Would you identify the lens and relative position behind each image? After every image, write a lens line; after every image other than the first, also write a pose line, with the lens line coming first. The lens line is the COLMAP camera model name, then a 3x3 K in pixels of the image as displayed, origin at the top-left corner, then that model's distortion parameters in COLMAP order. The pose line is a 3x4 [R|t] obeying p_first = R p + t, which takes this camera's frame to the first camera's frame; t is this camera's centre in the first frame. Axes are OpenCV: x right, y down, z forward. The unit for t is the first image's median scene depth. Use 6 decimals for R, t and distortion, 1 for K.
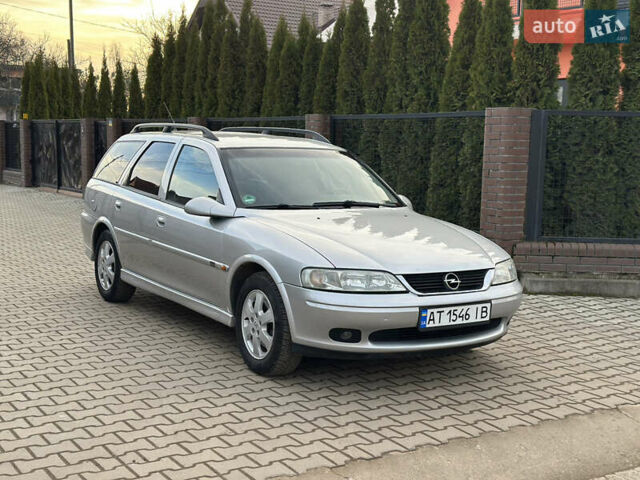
lens RADIAL K [[879.2, 0, 318.1], [0, 879.2, 246.4], [0, 0, 1]] dist [0.105865, 0.000000]
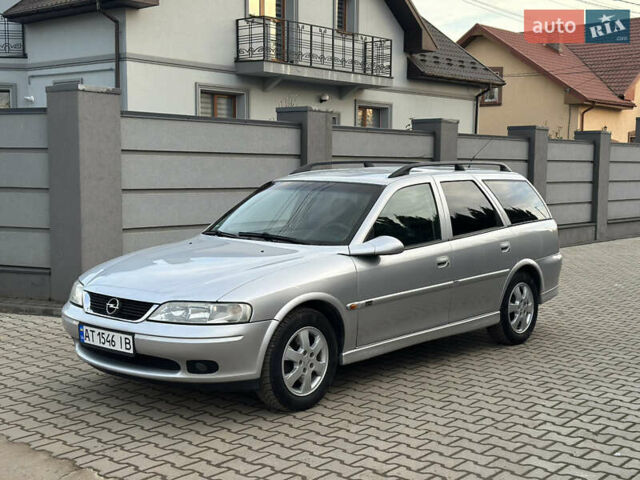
lens RADIAL K [[879.2, 0, 318.4], [0, 879.2, 234.8], [0, 0, 1]] dist [0.105865, 0.000000]
pose [[0.283966, 0.055327, -0.957237, 1.158152], [-0.117036, 0.992869, 0.022667, -0.091470], [0.951665, 0.105594, 0.288416, 0.880494]]
